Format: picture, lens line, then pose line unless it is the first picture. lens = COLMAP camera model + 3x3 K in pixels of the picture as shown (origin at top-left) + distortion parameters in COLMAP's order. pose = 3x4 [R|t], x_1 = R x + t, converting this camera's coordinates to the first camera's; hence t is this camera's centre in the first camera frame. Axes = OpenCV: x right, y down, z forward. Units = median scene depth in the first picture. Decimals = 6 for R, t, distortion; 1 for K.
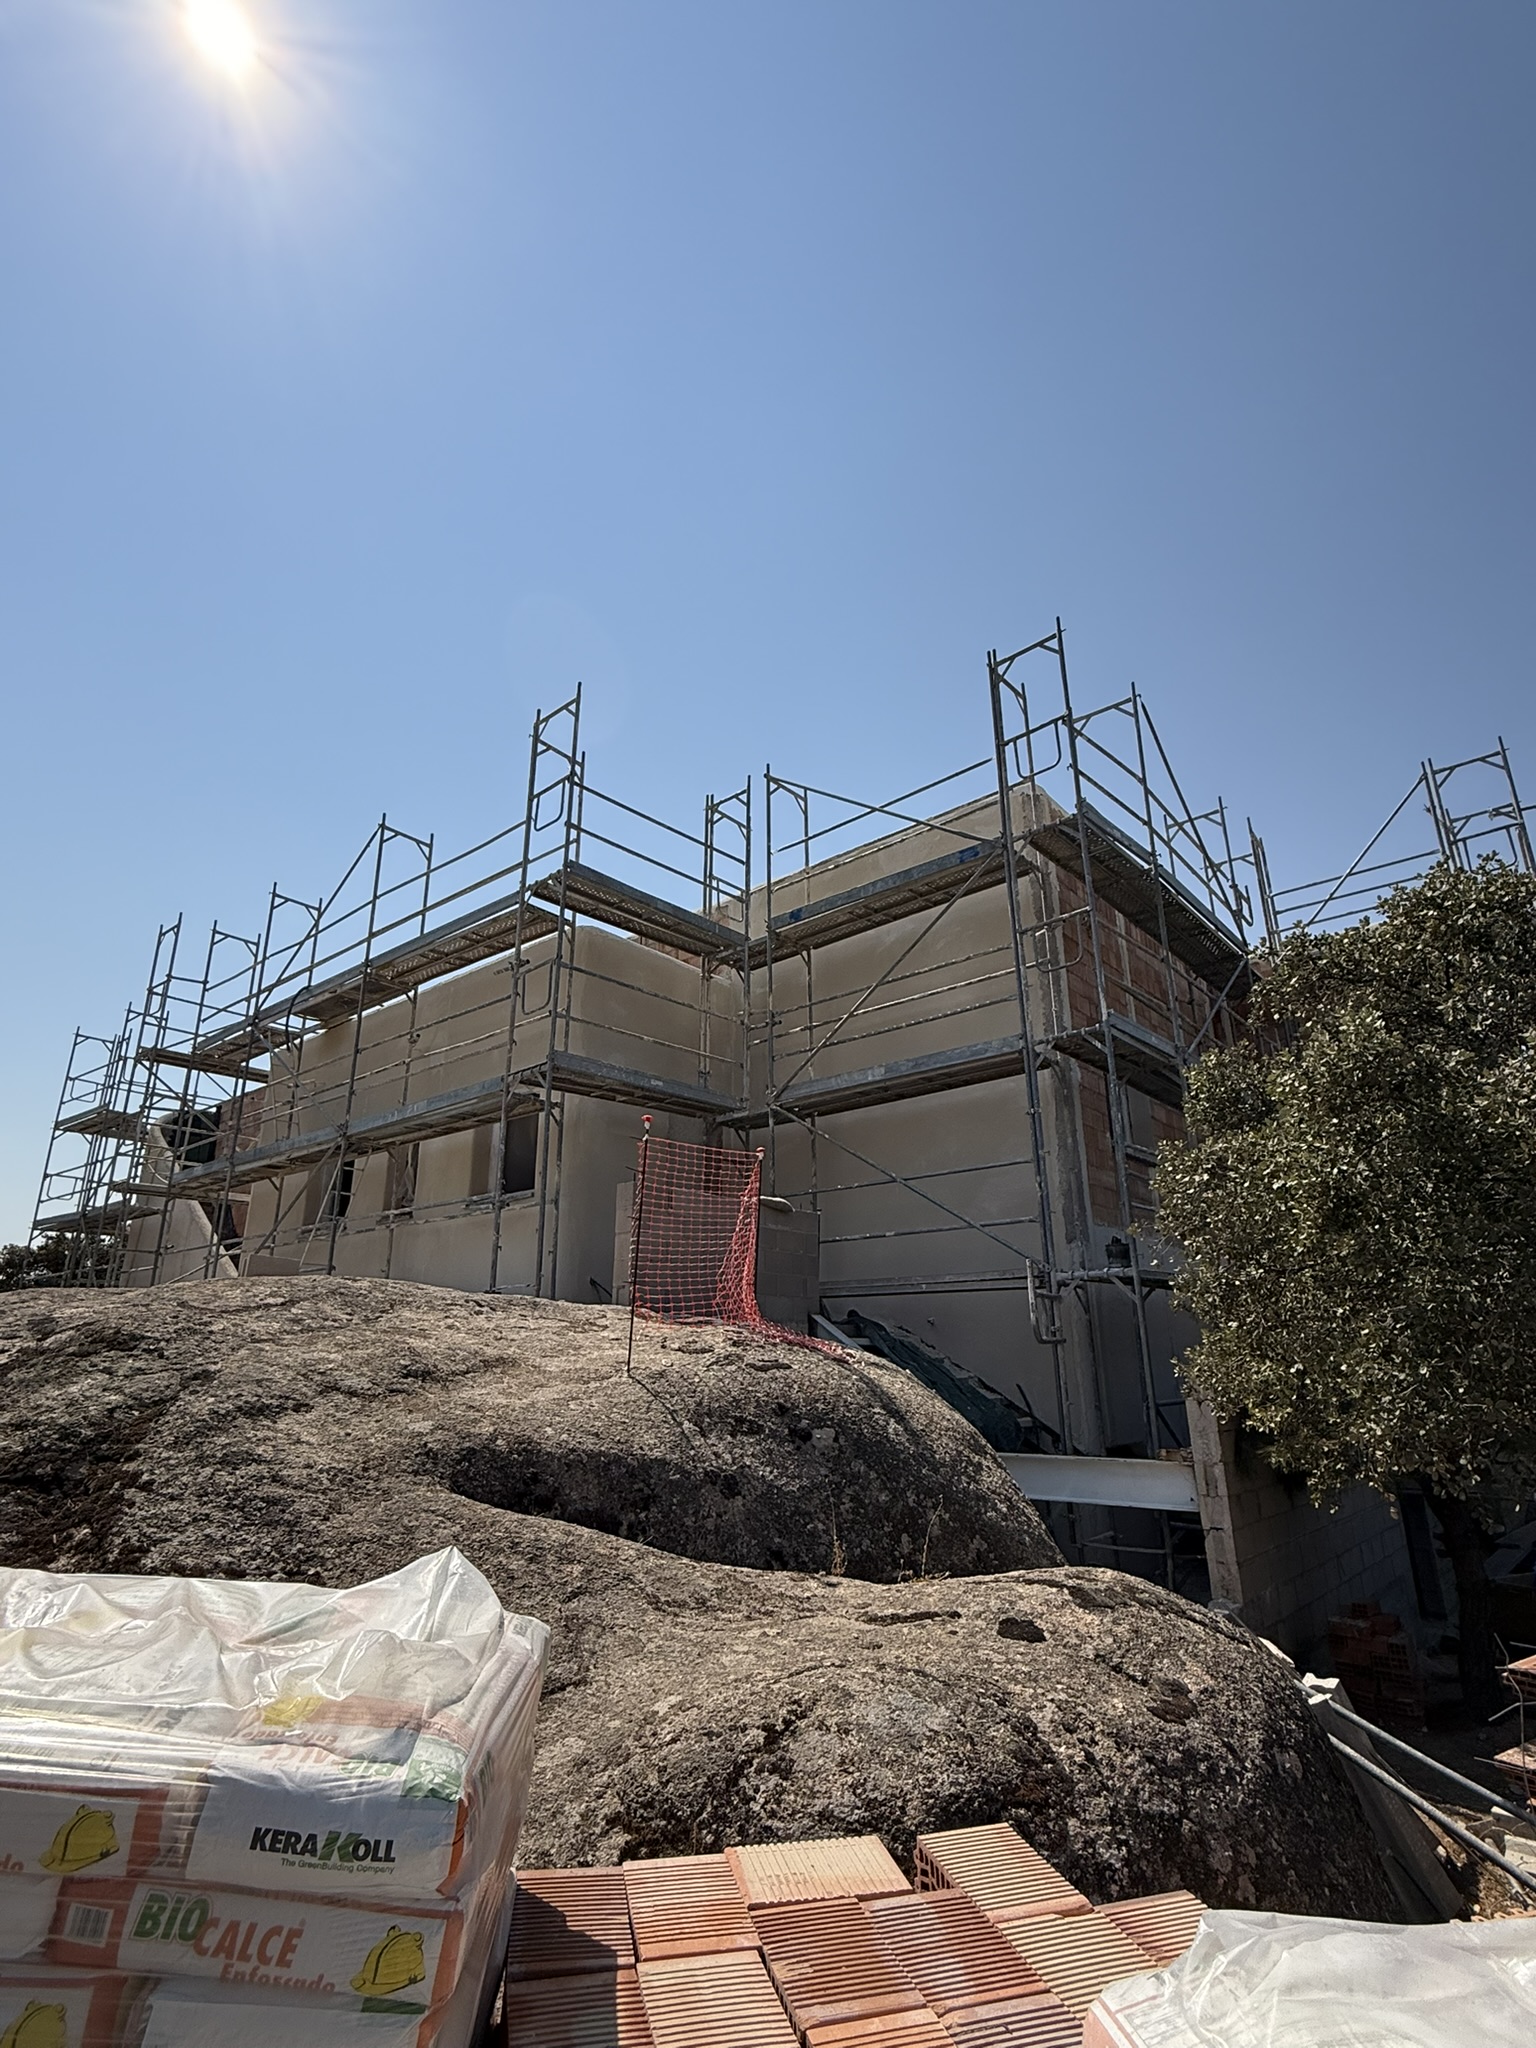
lens RADIAL K [[1032.0, 0, 768.0], [0, 1032.0, 1024.0], [0, 0, 1]] dist [-0.001372, 0.023255]
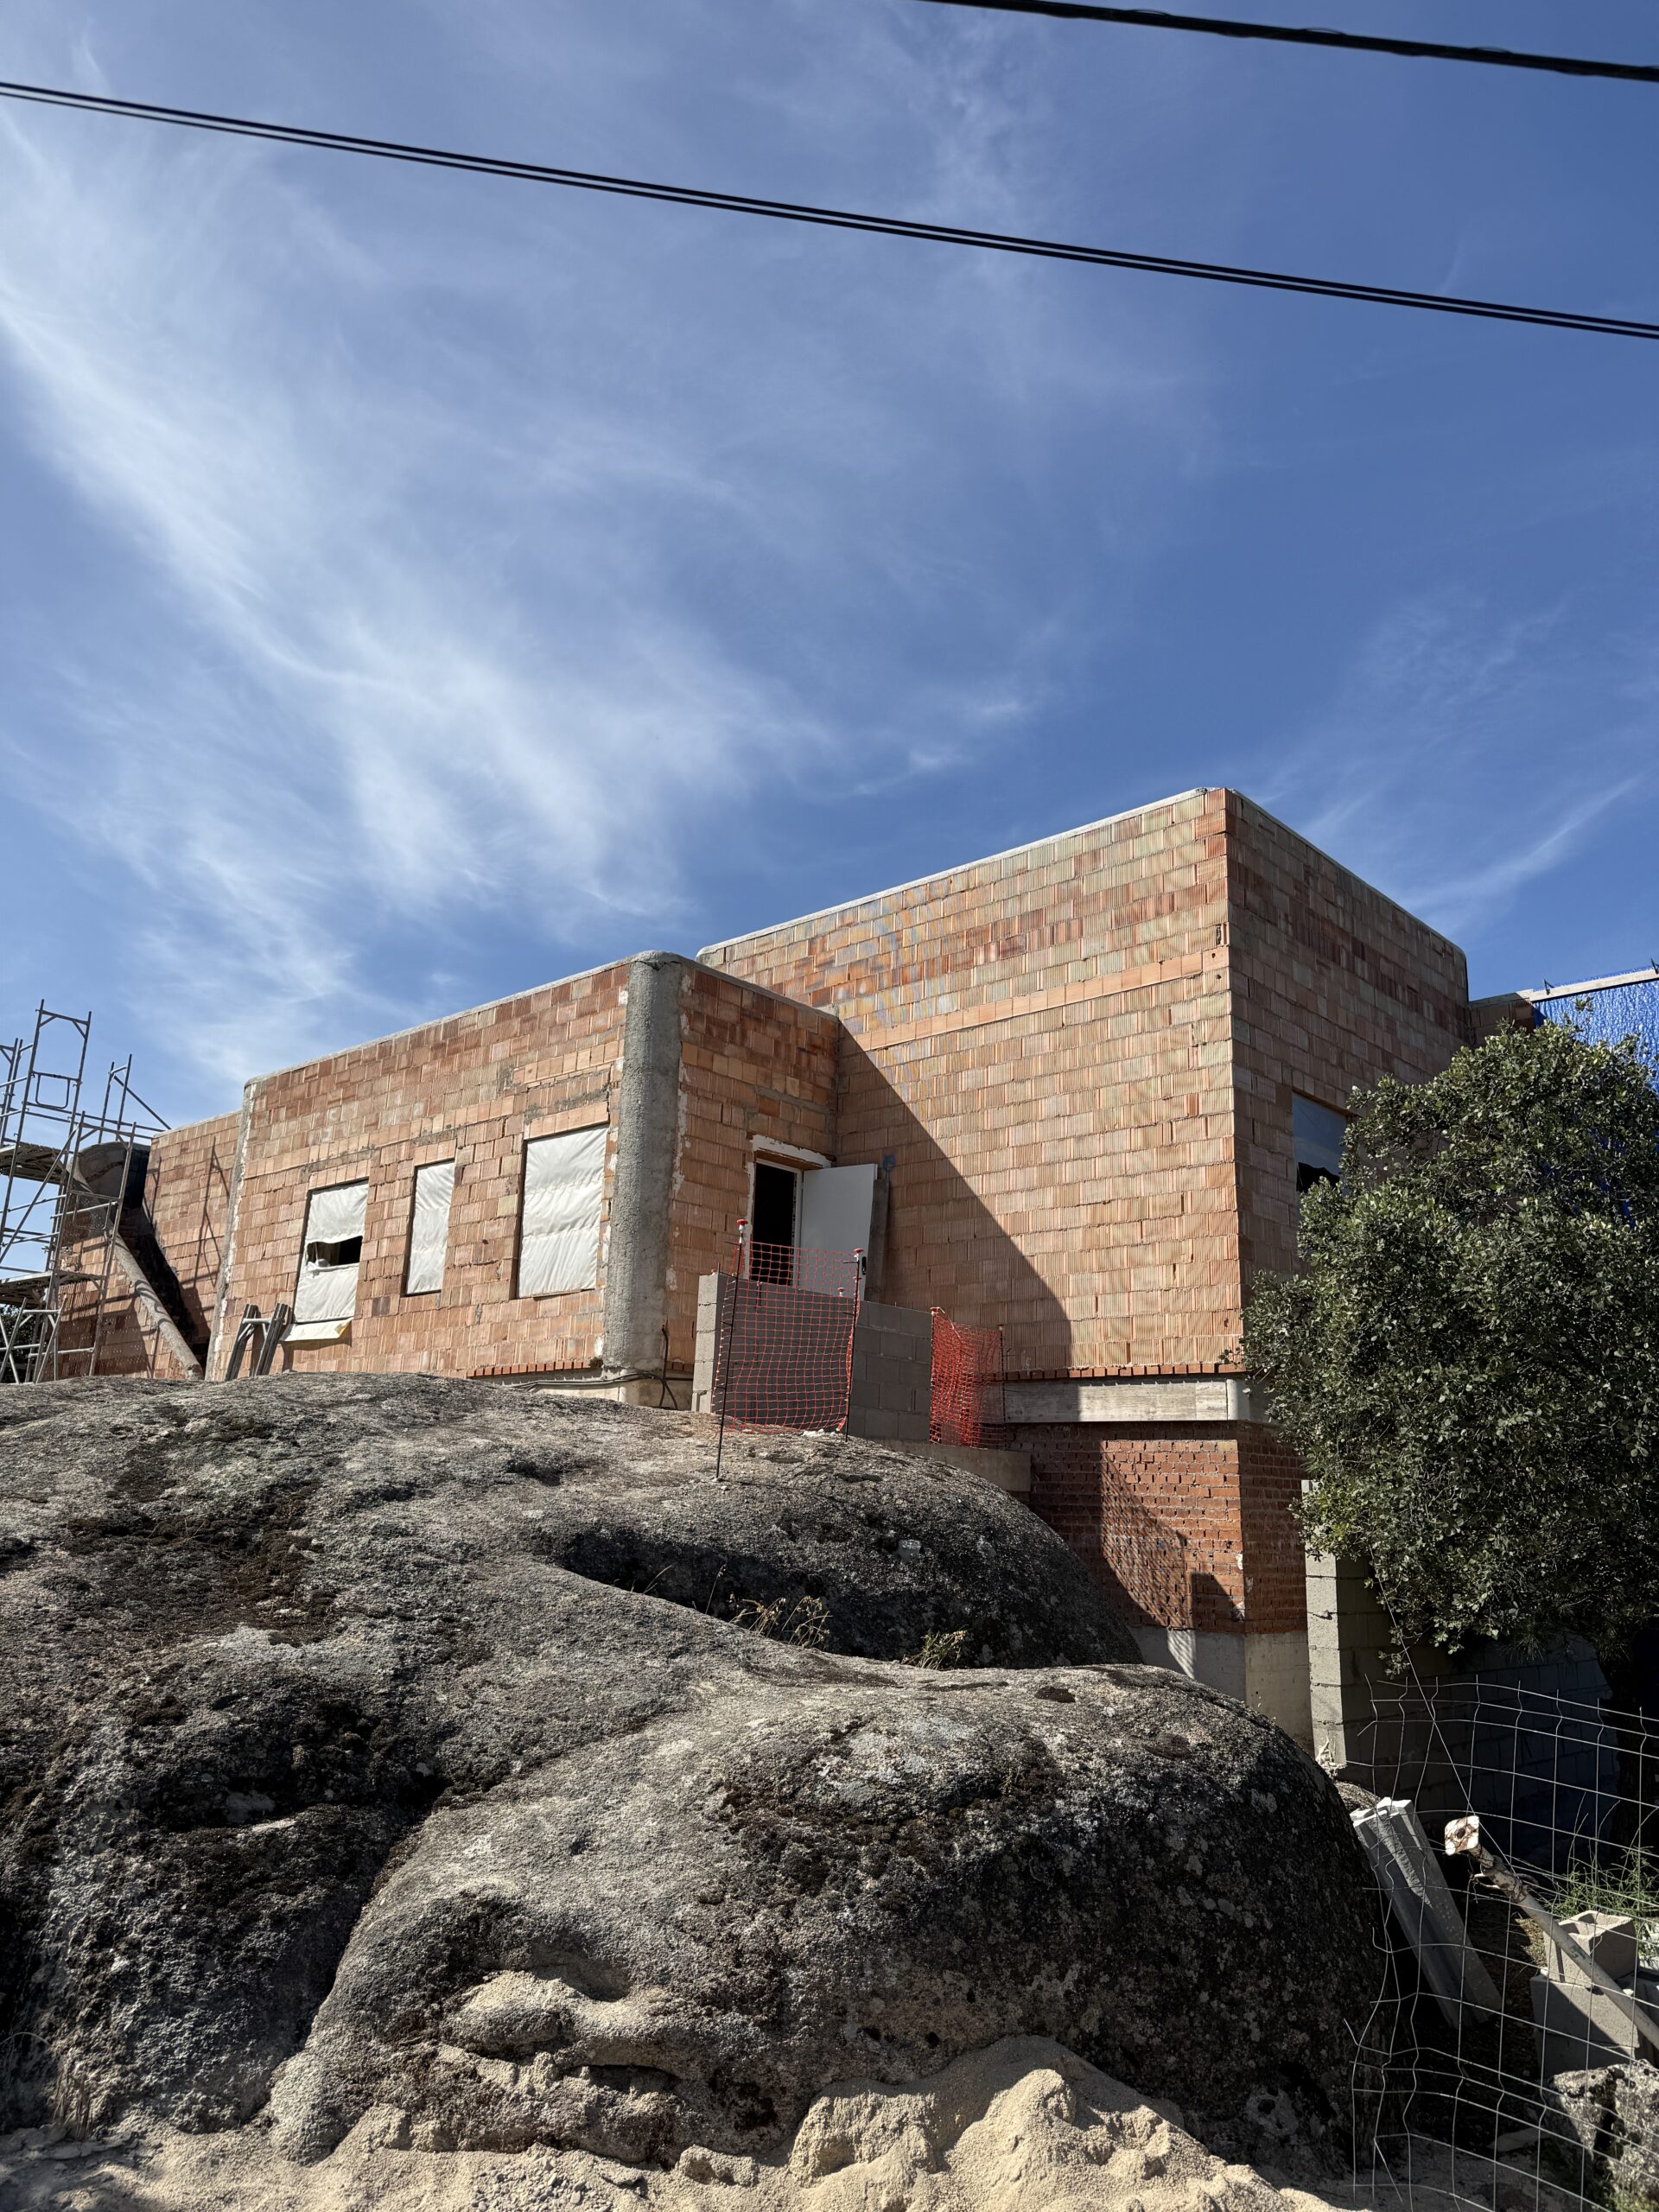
lens RADIAL K [[1543.9, 0, 829.5], [0, 1543.9, 1106.0], [0, 0, 1]] dist [0.110344, 0.000038]
pose [[0.998647, 0.025693, -0.045210, 0.045605], [-0.022795, 0.997723, 0.063481, -0.170480], [0.046738, -0.062365, 0.996958, -0.675024]]
